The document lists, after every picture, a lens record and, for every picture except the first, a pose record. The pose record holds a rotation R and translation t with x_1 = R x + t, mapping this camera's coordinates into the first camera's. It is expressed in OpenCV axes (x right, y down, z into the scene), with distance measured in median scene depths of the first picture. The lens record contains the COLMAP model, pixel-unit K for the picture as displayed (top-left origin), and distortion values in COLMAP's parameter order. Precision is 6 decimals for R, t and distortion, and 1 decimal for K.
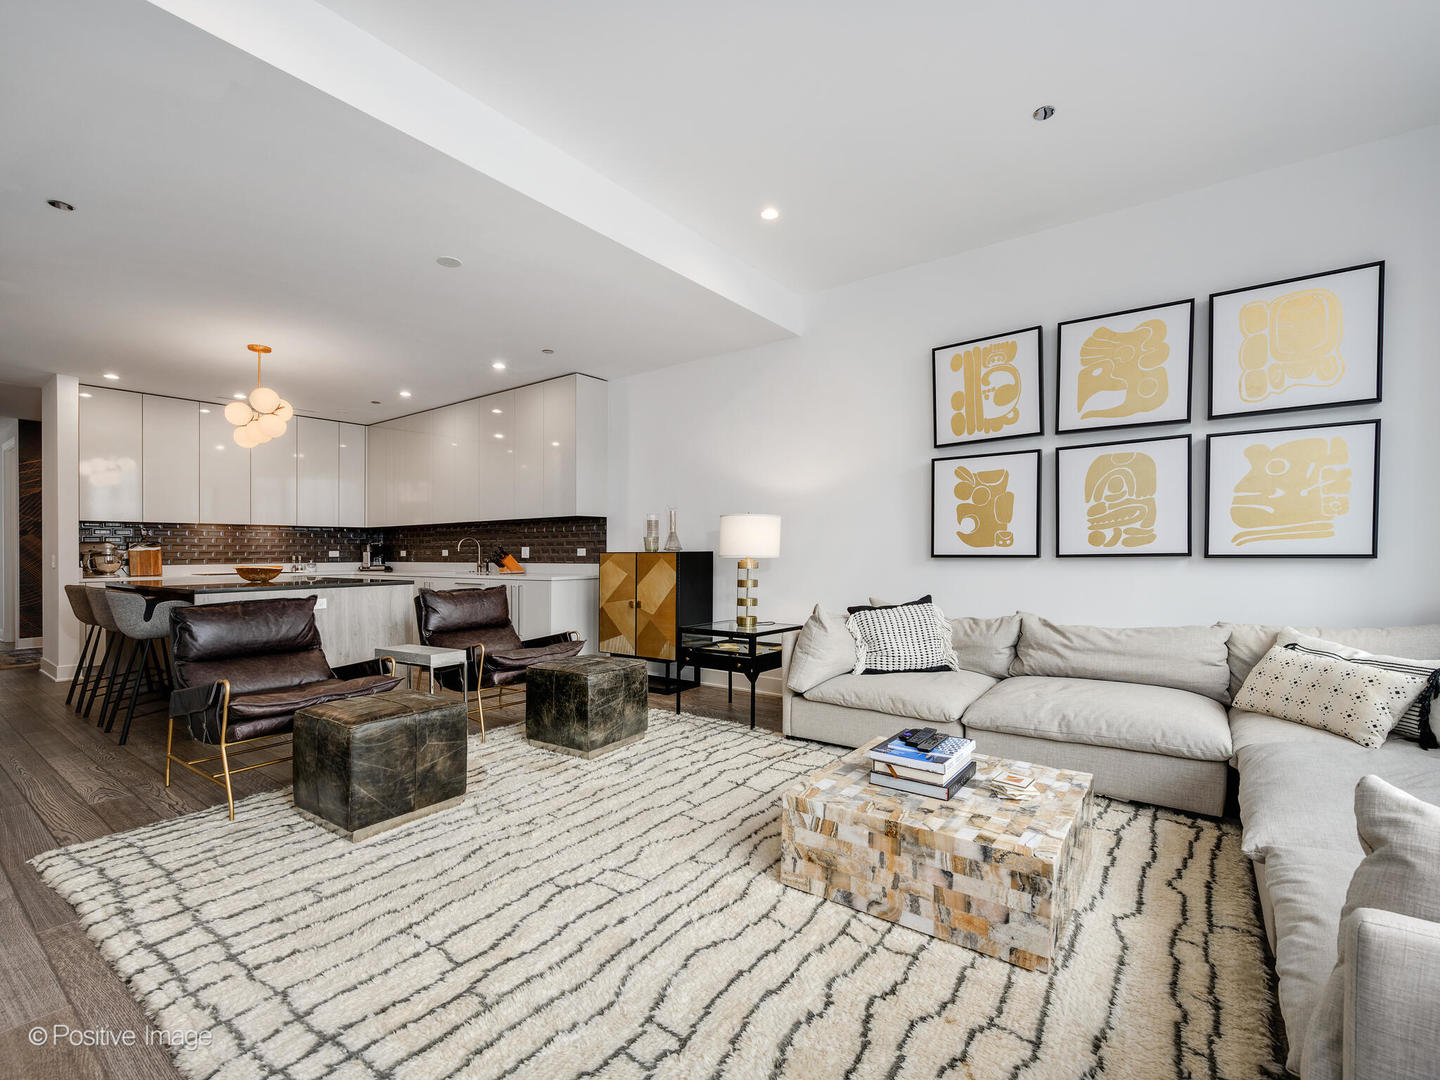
lens RADIAL K [[643.0, 0, 725.4], [0, 643.0, 551.6], [0, 0, 1]] dist [-0.000664, -0.000409]
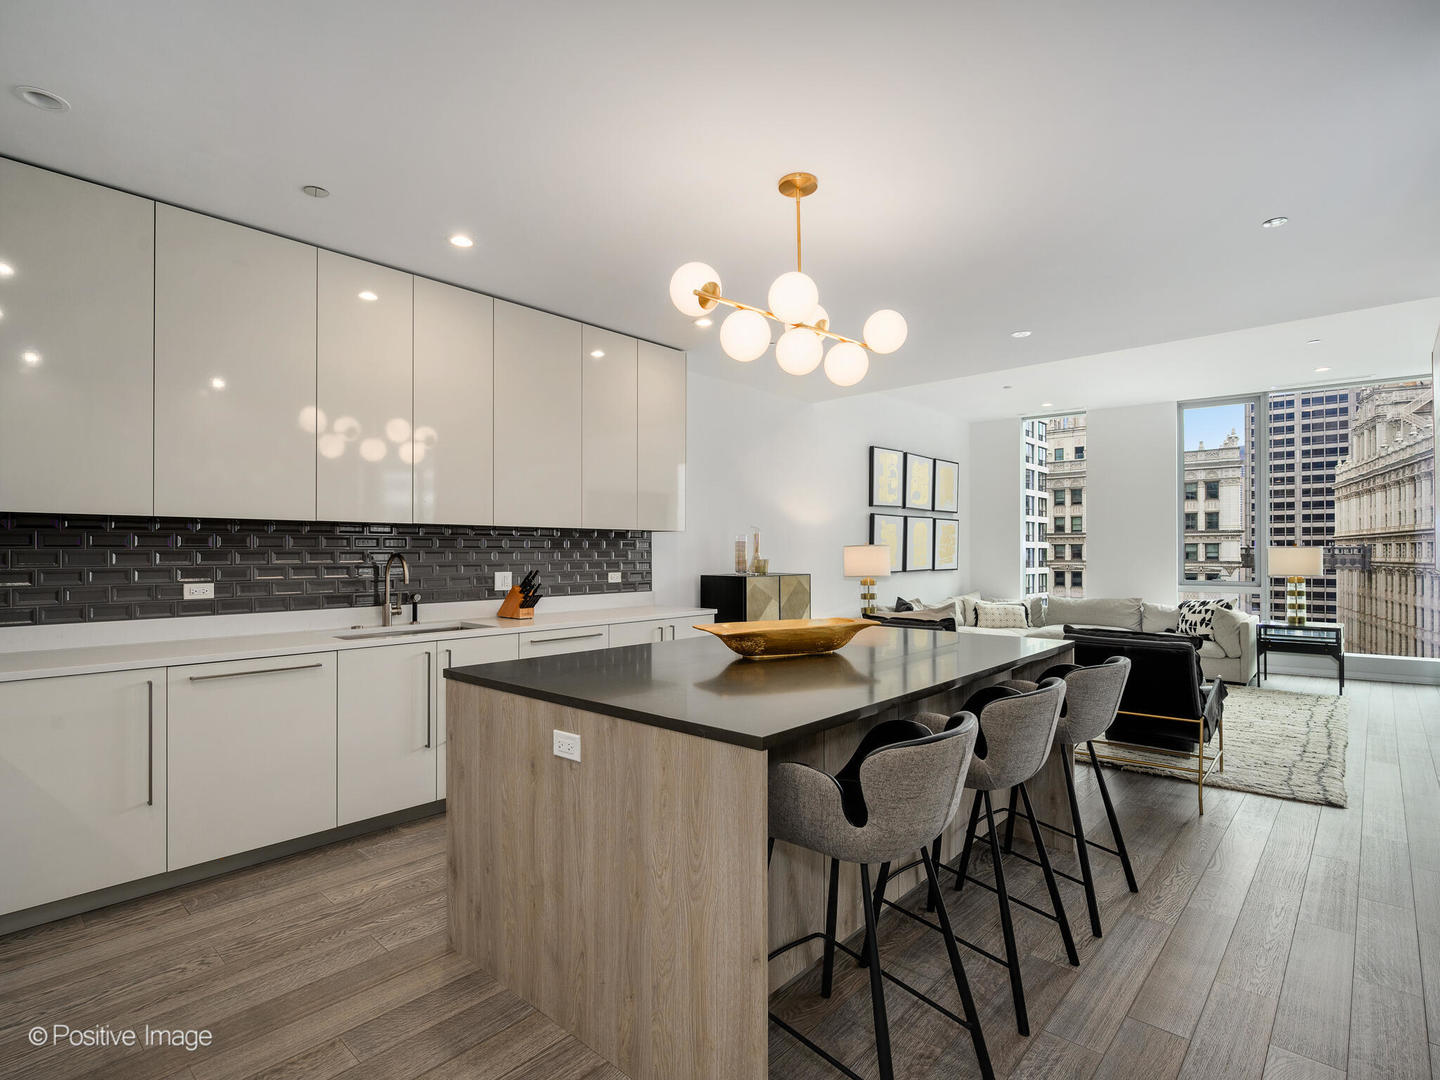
lens RADIAL K [[718.5, 0, 718.3], [0, 718.5, 543.4], [0, 0, 1]] dist [0.000821, -0.000127]
pose [[0.111217, 0.017502, 0.993642, -0.945297], [-0.000643, 0.999846, -0.017540, -0.021313], [-0.993796, 0.001312, 0.111211, 0.734858]]
